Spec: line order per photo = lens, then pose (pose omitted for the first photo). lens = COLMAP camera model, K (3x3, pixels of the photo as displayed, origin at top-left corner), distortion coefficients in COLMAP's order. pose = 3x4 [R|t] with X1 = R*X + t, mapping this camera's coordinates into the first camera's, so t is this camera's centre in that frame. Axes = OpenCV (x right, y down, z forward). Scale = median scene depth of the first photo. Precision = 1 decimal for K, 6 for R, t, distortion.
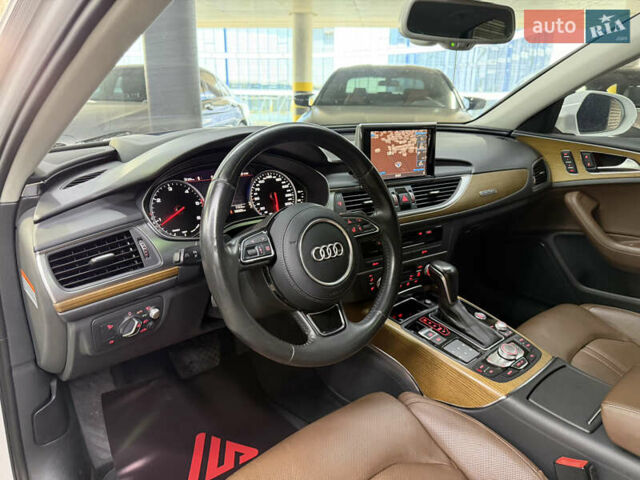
lens RADIAL K [[454.7, 0, 320.0], [0, 454.7, 240.0], [0, 0, 1]] dist [0.115405, -0.193865]
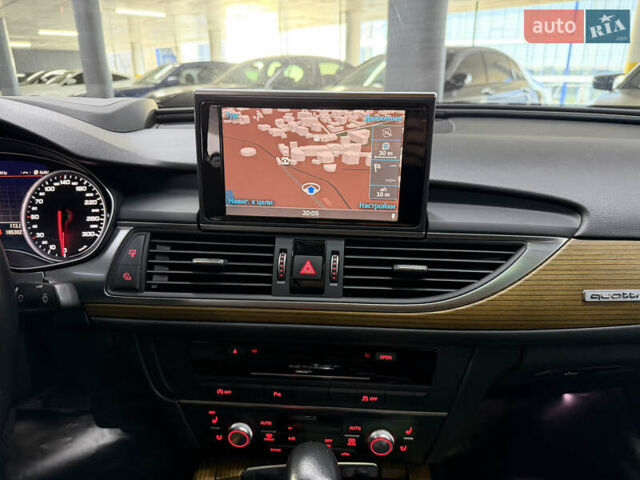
lens RADIAL K [[454.7, 0, 320.0], [0, 454.7, 240.0], [0, 0, 1]] dist [0.115405, -0.193865]
pose [[0.782134, 0.189264, -0.593671, 0.455171], [-0.176995, 0.980991, 0.079560, -0.157126], [0.597444, 0.042850, 0.800765, 0.678850]]
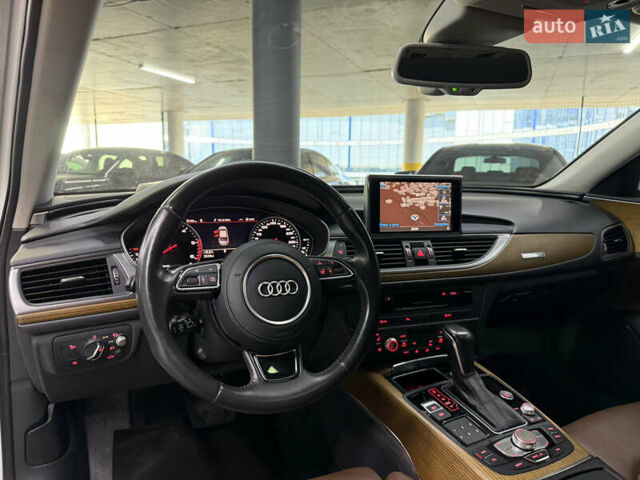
lens RADIAL K [[454.7, 0, 320.0], [0, 454.7, 240.0], [0, 0, 1]] dist [0.115405, -0.193865]
pose [[0.966910, 0.034856, -0.252724, 0.227531], [-0.077477, 0.983955, -0.160715, 0.048719], [0.243067, 0.174978, 0.954097, 0.062778]]
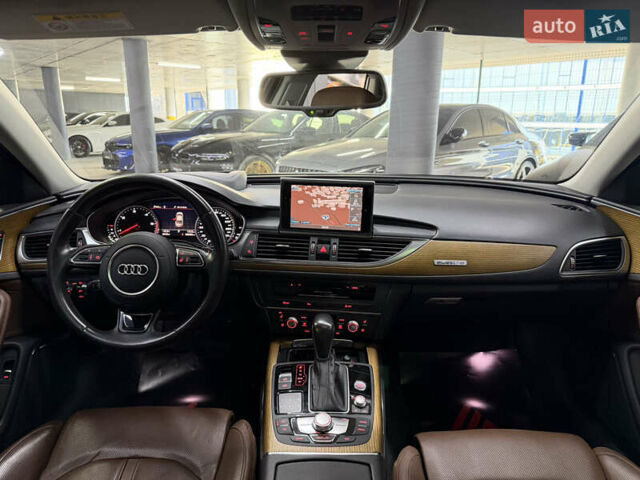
lens RADIAL K [[454.7, 0, 320.0], [0, 454.7, 240.0], [0, 0, 1]] dist [0.115405, -0.193865]
pose [[0.757548, 0.160535, -0.632732, 0.859442], [-0.201448, 0.979472, 0.007322, -0.121341], [0.620919, 0.121916, 0.774336, 0.186642]]
